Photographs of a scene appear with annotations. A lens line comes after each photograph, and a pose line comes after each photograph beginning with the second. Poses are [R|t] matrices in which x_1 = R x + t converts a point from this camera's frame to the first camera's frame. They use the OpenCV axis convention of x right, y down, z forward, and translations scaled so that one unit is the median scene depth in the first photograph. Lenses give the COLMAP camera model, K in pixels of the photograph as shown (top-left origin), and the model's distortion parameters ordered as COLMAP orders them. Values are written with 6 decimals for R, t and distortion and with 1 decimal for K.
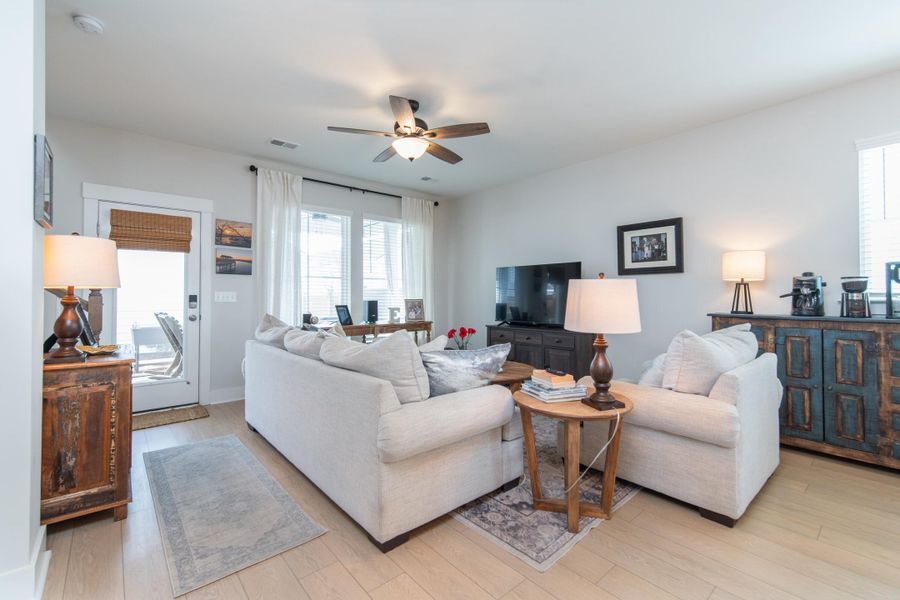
lens RADIAL K [[393.9, 0, 449.7], [0, 393.9, 288.0], [0, 0, 1]] dist [0.002949, 0.000061]
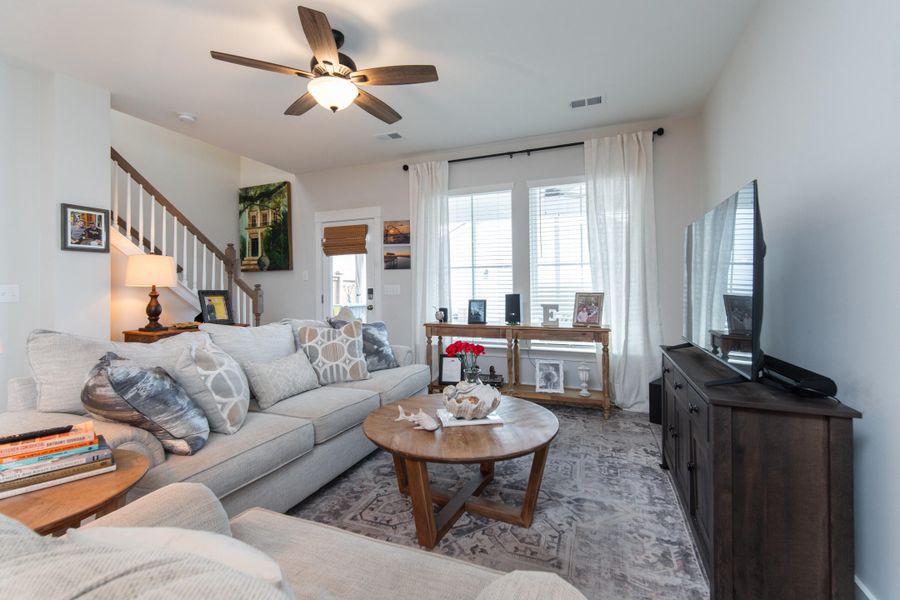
lens RADIAL K [[393.9, 0, 449.7], [0, 393.9, 288.0], [0, 0, 1]] dist [0.002949, 0.000061]
pose [[0.466541, -0.002617, -0.884495, 0.490390], [0.025510, 0.999619, 0.010498, 0.009491], [0.884131, -0.027461, 0.466431, 0.617109]]
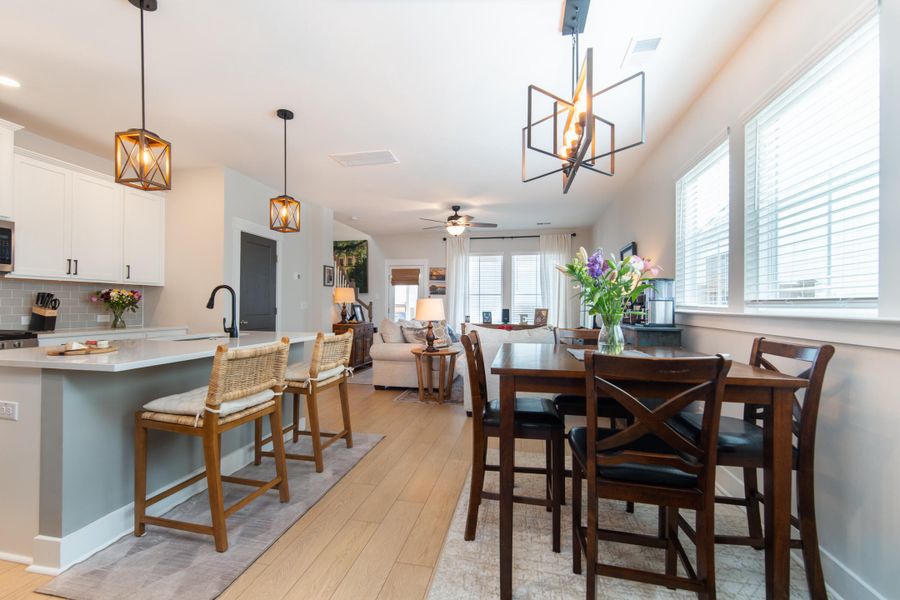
lens RADIAL K [[389.6, 0, 446.4], [0, 389.6, 304.5], [0, 0, 1]] dist [0.001984, 0.000417]
pose [[0.608897, 0.003793, -0.793240, 1.029037], [0.008298, 0.999903, 0.011150, -0.006096], [0.793206, -0.013371, 0.608807, -0.153939]]
